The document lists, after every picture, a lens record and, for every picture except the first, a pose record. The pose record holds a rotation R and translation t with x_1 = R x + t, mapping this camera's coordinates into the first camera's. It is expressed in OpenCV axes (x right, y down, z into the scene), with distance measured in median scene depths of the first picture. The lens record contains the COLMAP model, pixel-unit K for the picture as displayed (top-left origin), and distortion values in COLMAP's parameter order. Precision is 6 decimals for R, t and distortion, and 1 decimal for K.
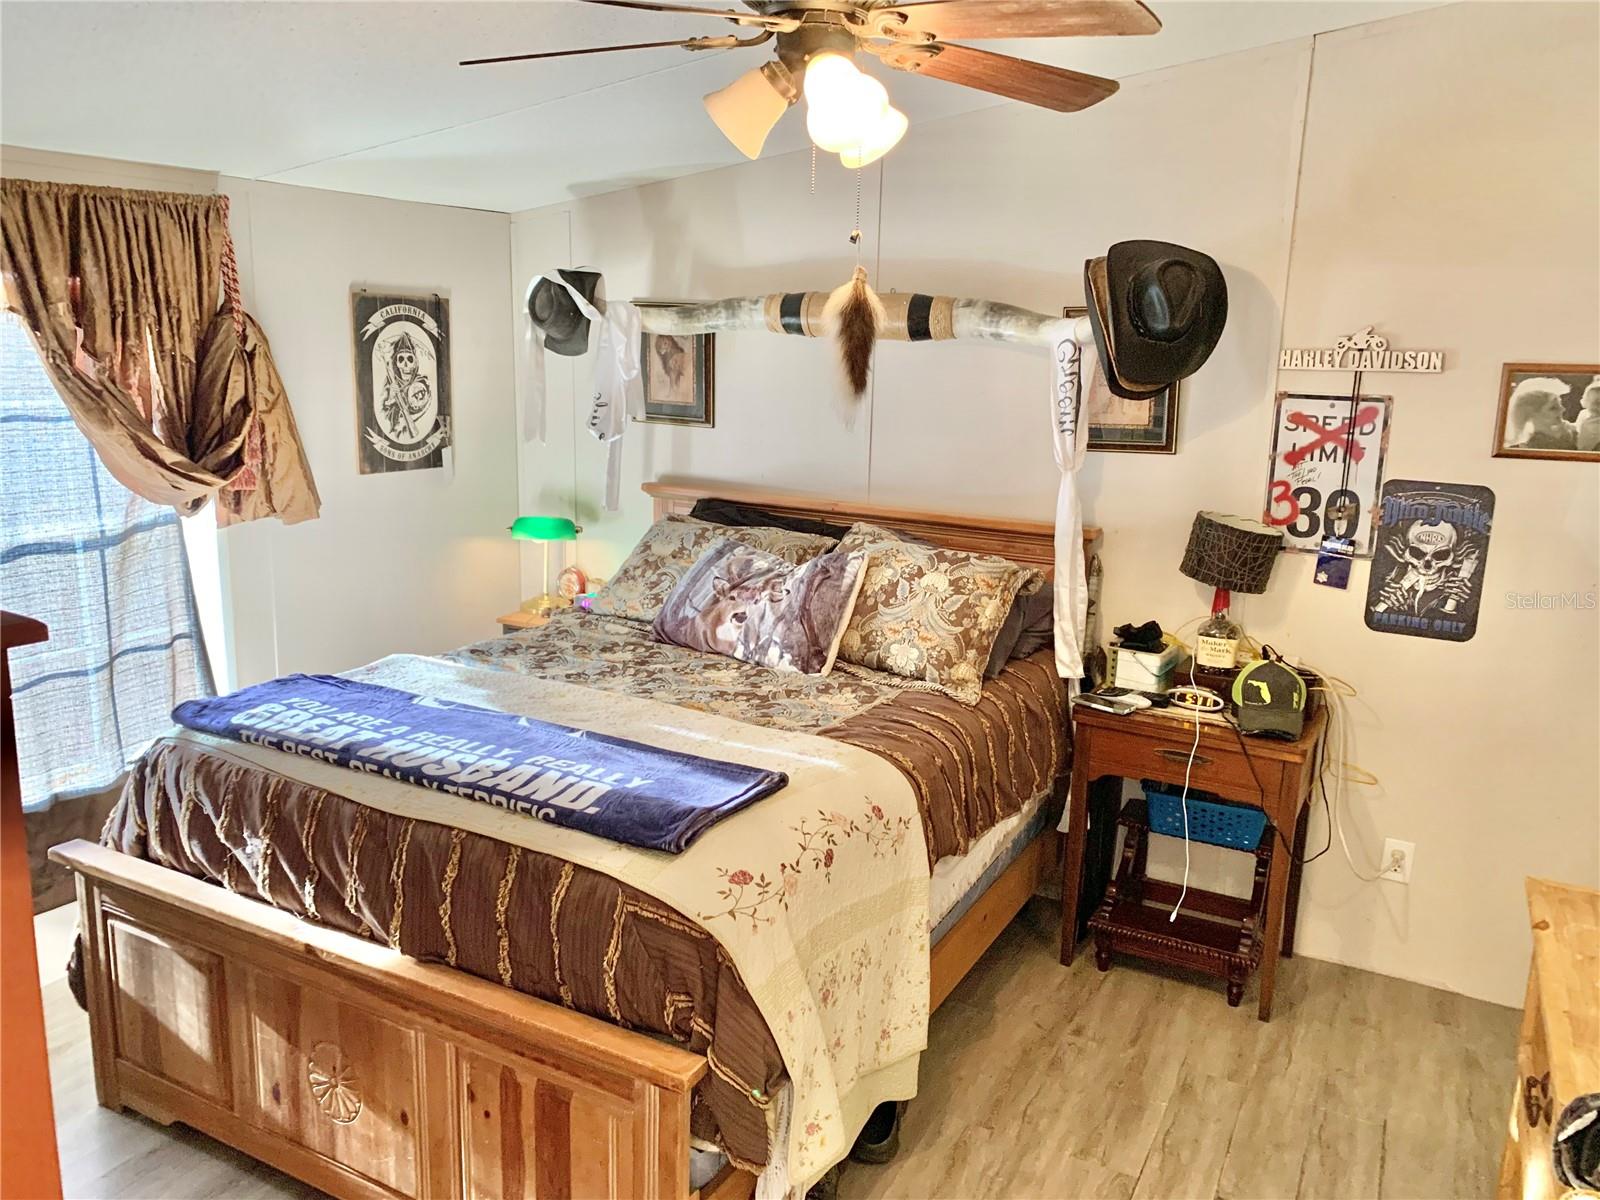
lens RADIAL K [[1238.2, 0, 805.7], [0, 1238.2, 590.3], [0, 0, 1]] dist [-0.004941, -0.004071]
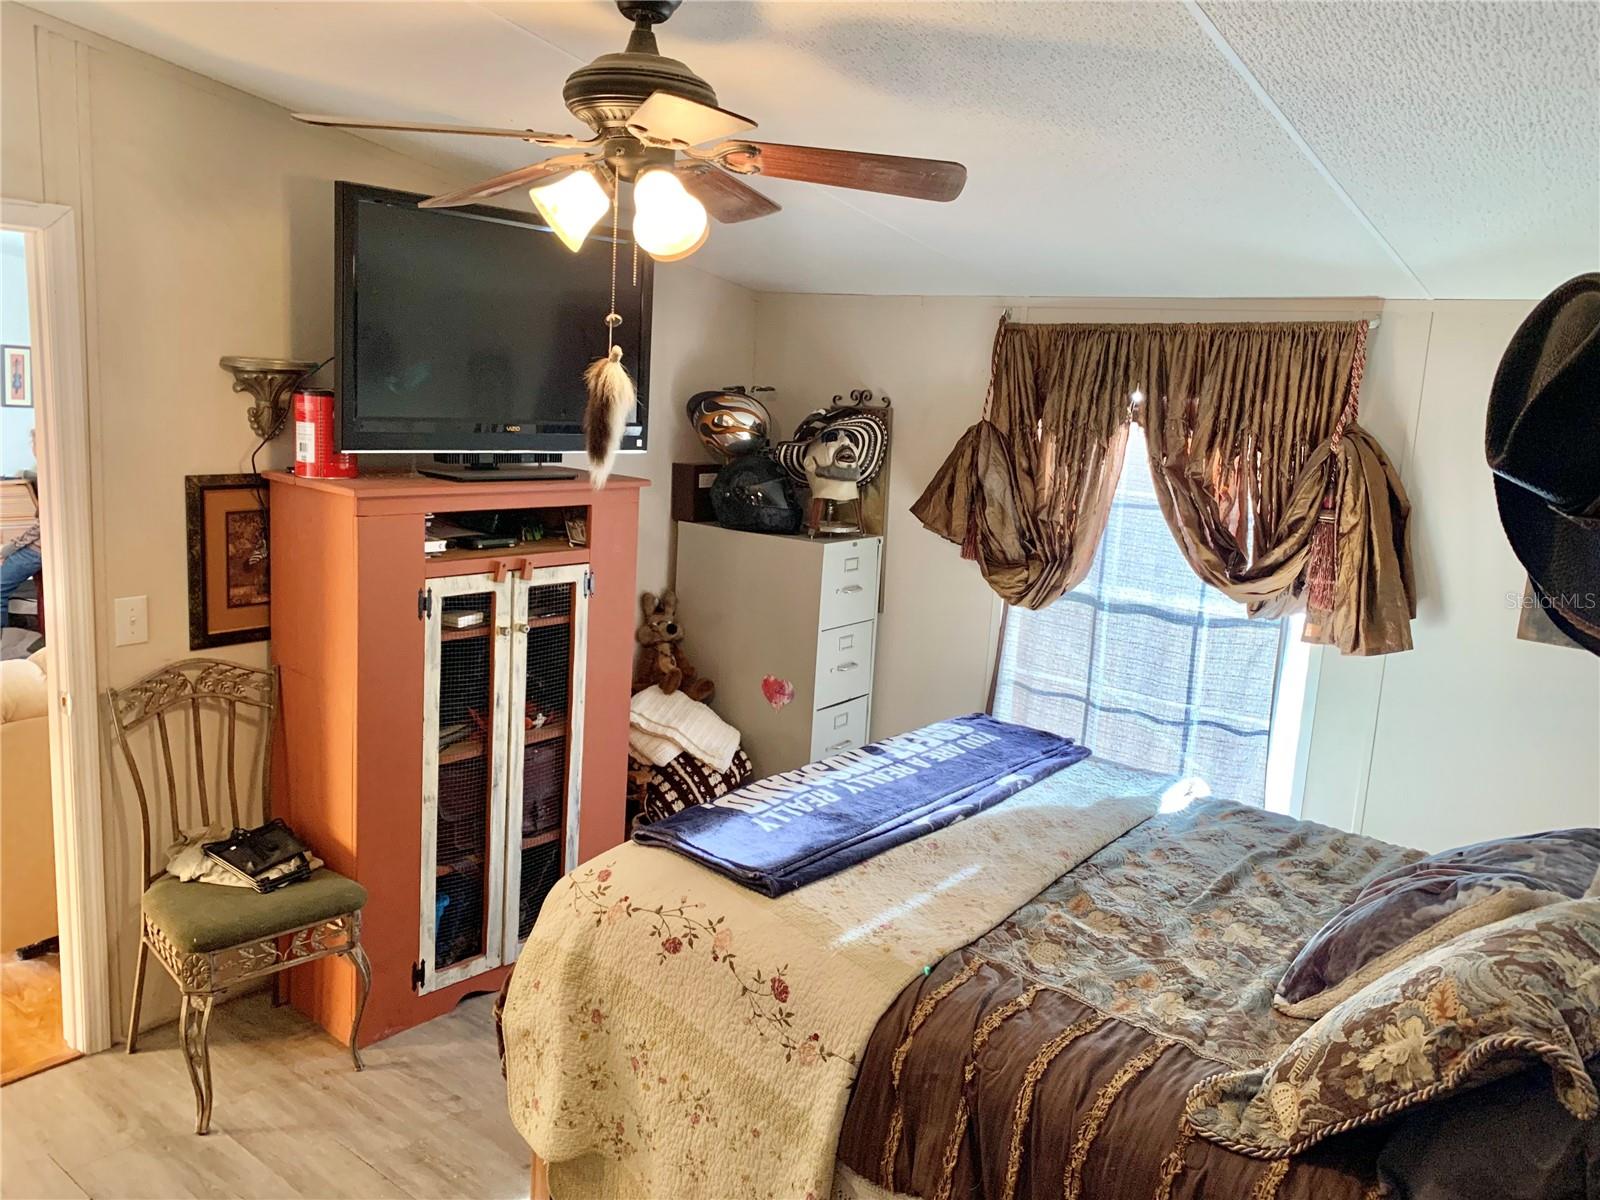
lens RADIAL K [[1238.2, 0, 805.7], [0, 1238.2, 590.3], [0, 0, 1]] dist [-0.004941, -0.004071]
pose [[-0.165090, 0.133117, -0.977254, 0.798374], [-0.287866, 0.941202, 0.176837, -0.213166], [0.943334, 0.310512, -0.117063, 0.998208]]
